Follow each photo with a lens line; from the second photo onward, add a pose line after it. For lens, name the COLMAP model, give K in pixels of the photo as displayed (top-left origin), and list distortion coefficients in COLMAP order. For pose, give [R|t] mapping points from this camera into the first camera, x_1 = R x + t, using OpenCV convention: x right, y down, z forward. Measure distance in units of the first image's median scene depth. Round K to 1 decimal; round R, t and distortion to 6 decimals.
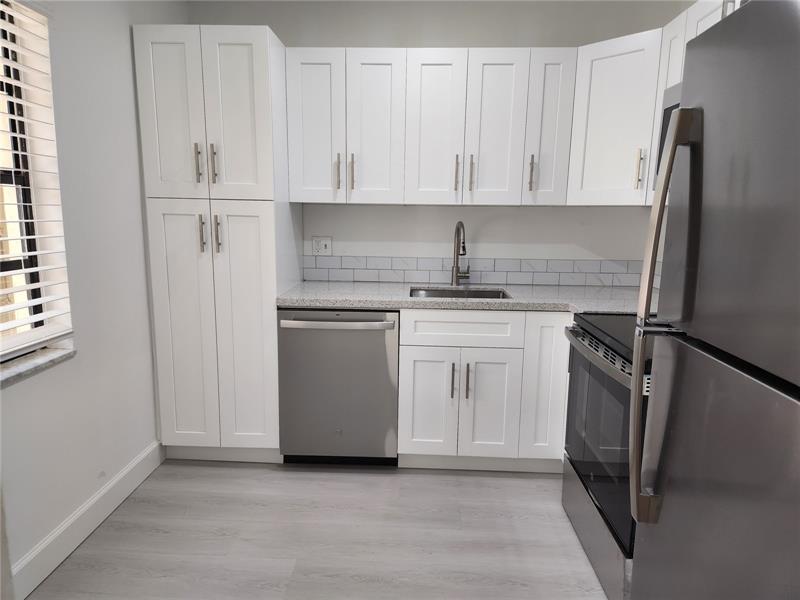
lens RADIAL K [[528.1, 0, 395.1], [0, 528.1, 299.0], [0, 0, 1]] dist [0.087962, -0.081042]
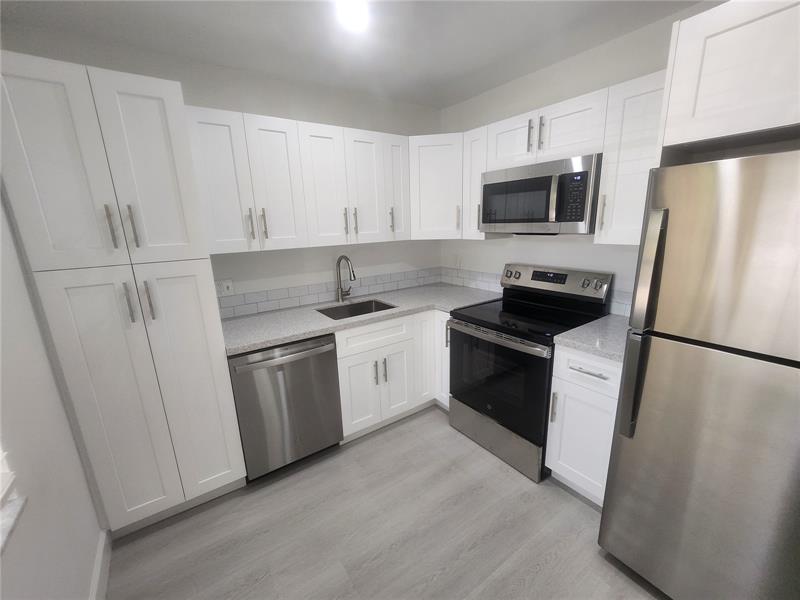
lens RADIAL K [[336.0, 0, 400.6], [0, 336.0, 303.1], [0, 0, 1]] dist [-0.000540, 0.000379]
pose [[0.790598, -0.183449, 0.584211, -0.311815], [0.142477, 0.982994, 0.115861, -0.115527], [-0.595530, -0.008363, 0.803290, 0.242677]]
